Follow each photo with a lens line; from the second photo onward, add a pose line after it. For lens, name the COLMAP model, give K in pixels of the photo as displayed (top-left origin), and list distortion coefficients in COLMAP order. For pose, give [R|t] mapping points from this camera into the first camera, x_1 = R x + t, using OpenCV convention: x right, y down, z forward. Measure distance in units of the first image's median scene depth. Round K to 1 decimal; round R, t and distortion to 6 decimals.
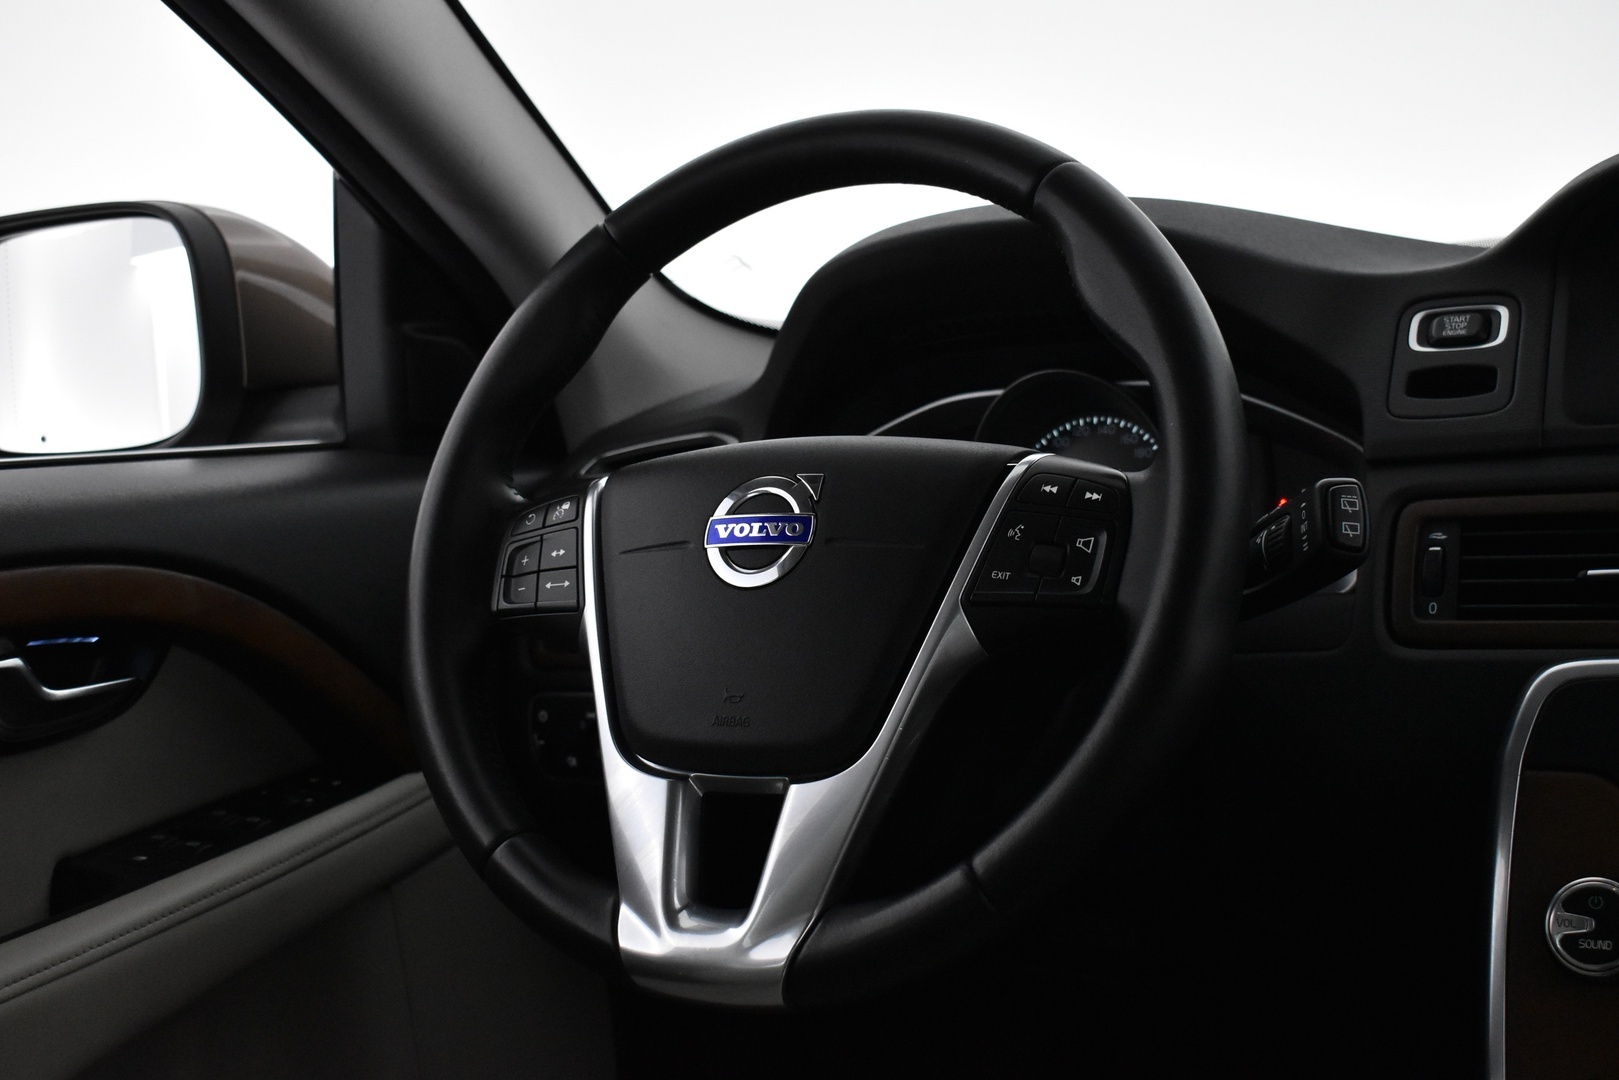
lens RADIAL K [[1972.5, 0, 813.8], [0, 1972.5, 535.7], [0, 0, 1]] dist [-0.071483, 0.000000]
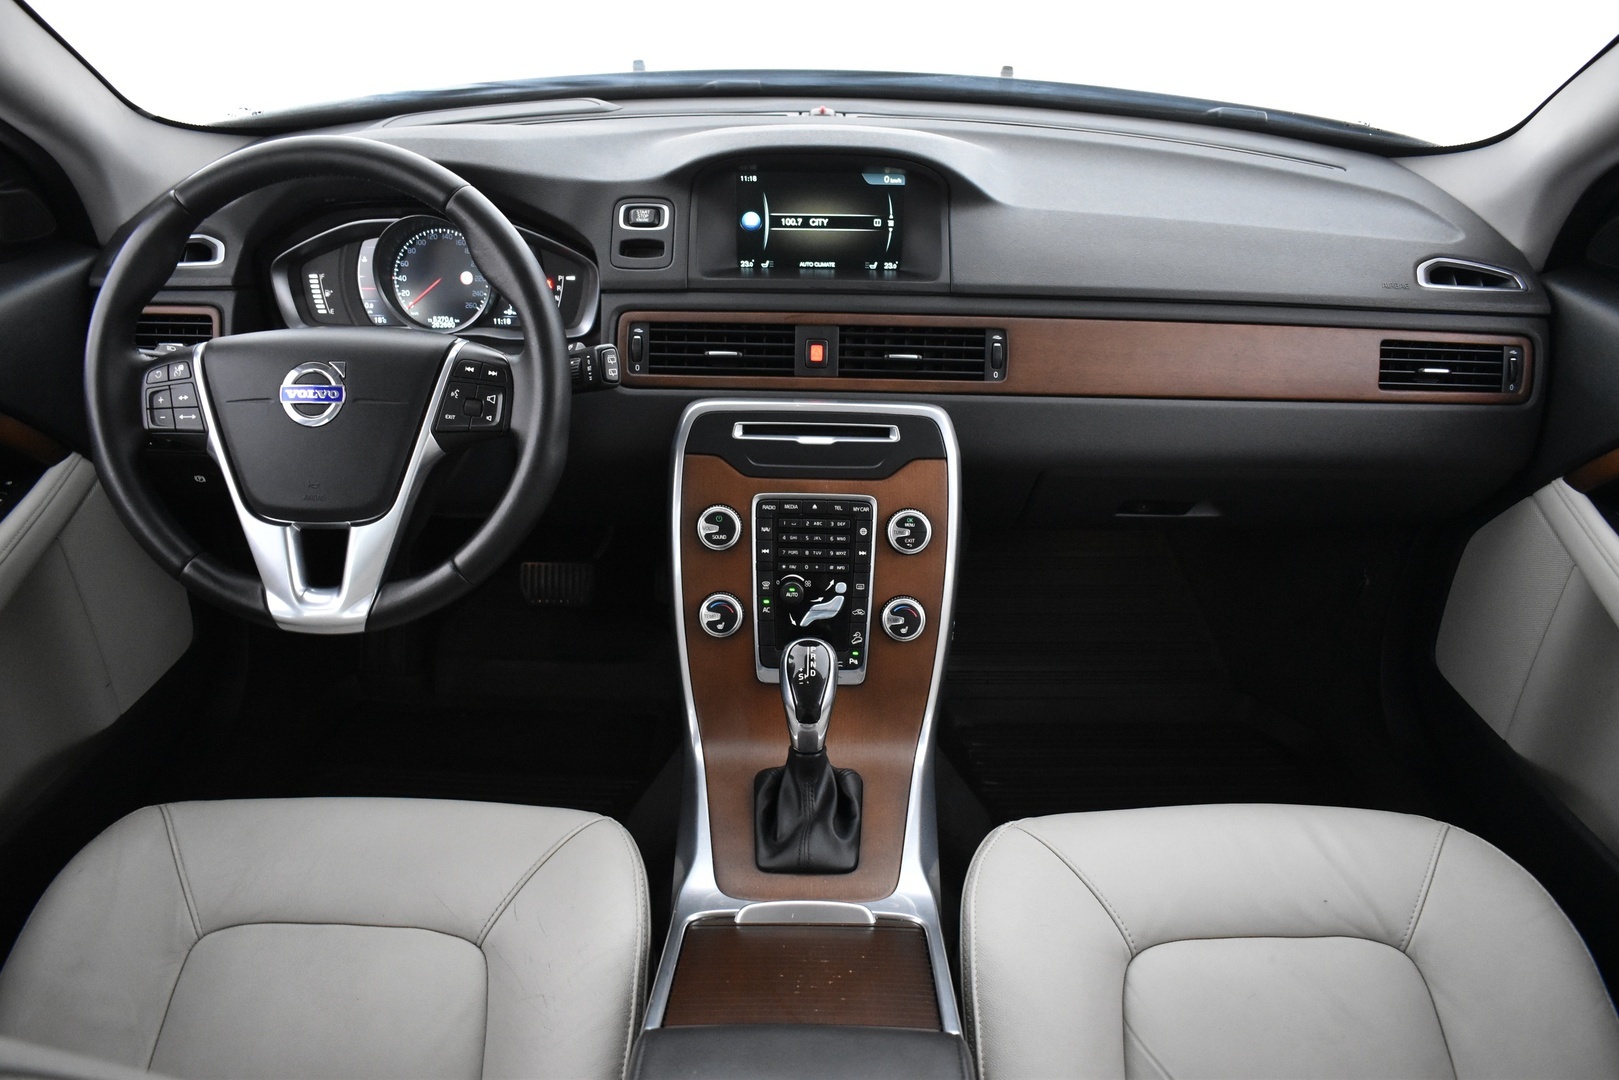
lens RADIAL K [[1237.0, 0, 812.3], [0, 1237.0, 538.2], [0, 0, 1]] dist [-0.090475, -0.000396]
pose [[0.870534, -0.161092, 0.464994, -0.159928], [-0.035475, 0.921902, 0.385796, -0.311833], [-0.490827, -0.352344, 0.796832, -0.193798]]
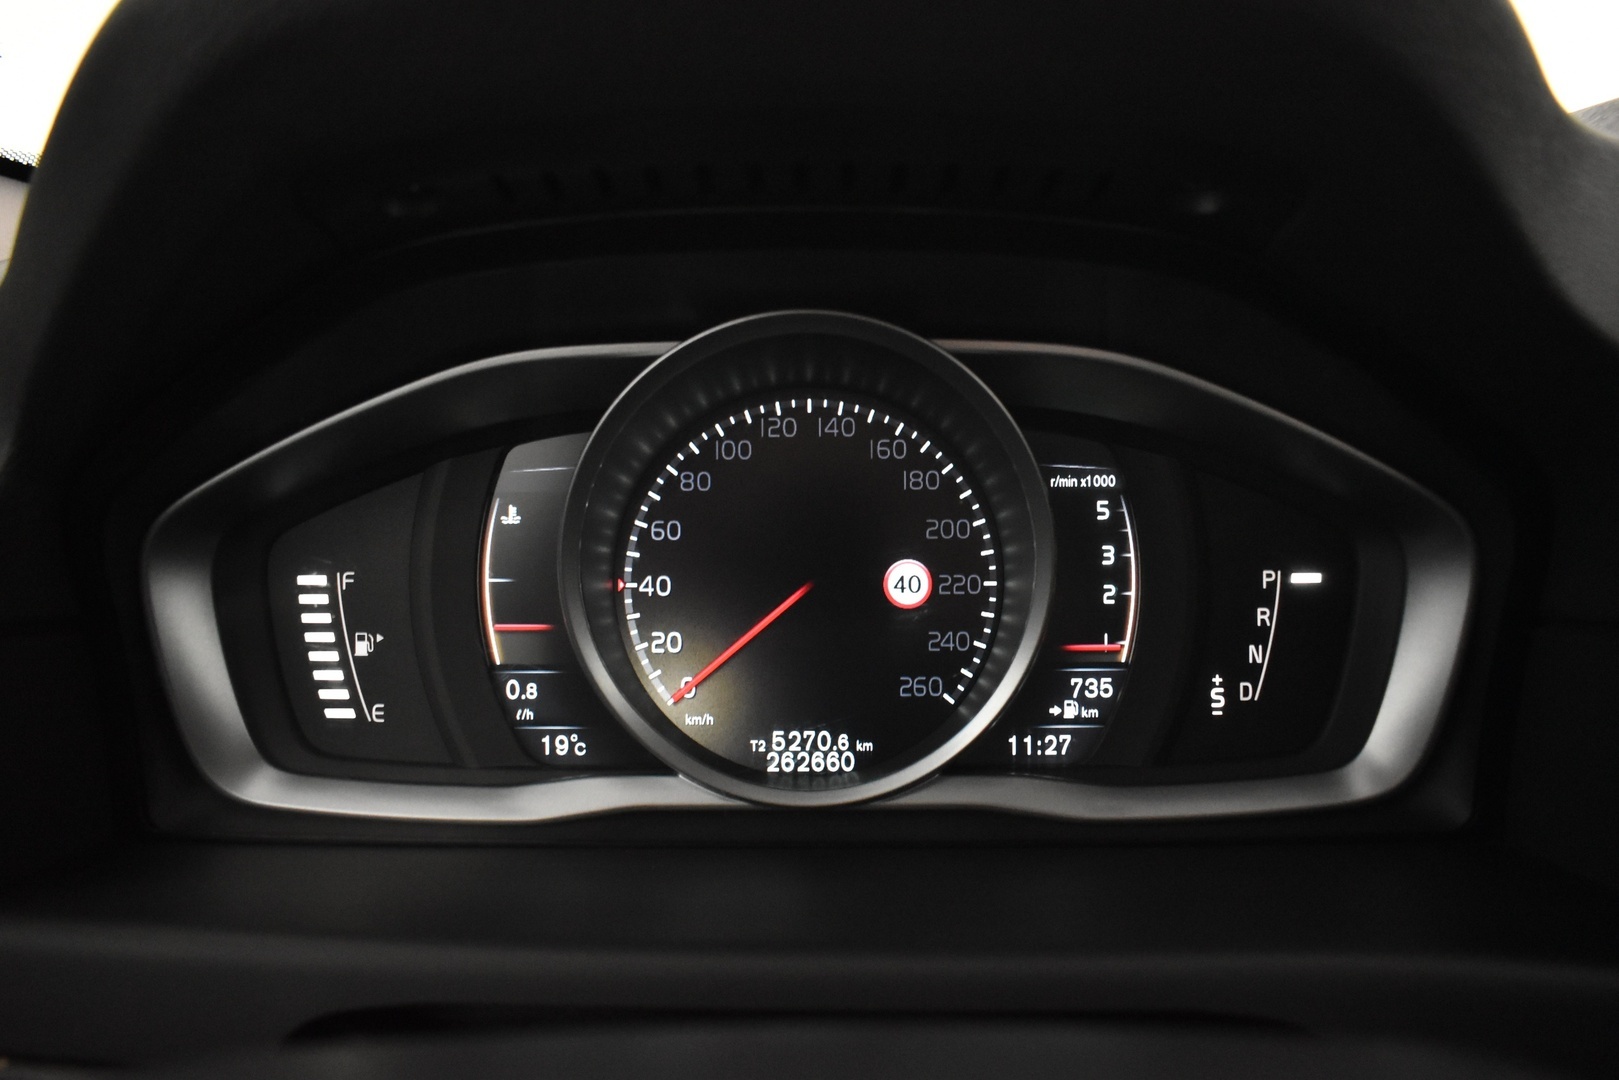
lens RADIAL K [[1237.0, 0, 800.3], [0, 1237.0, 557.4], [0, 0, 1]] dist [-0.090475, -0.000396]
pose [[0.873594, -0.058619, 0.483111, -0.005529], [-0.013644, 0.989379, 0.144720, -0.084787], [-0.486463, -0.133018, 0.863516, 0.958835]]
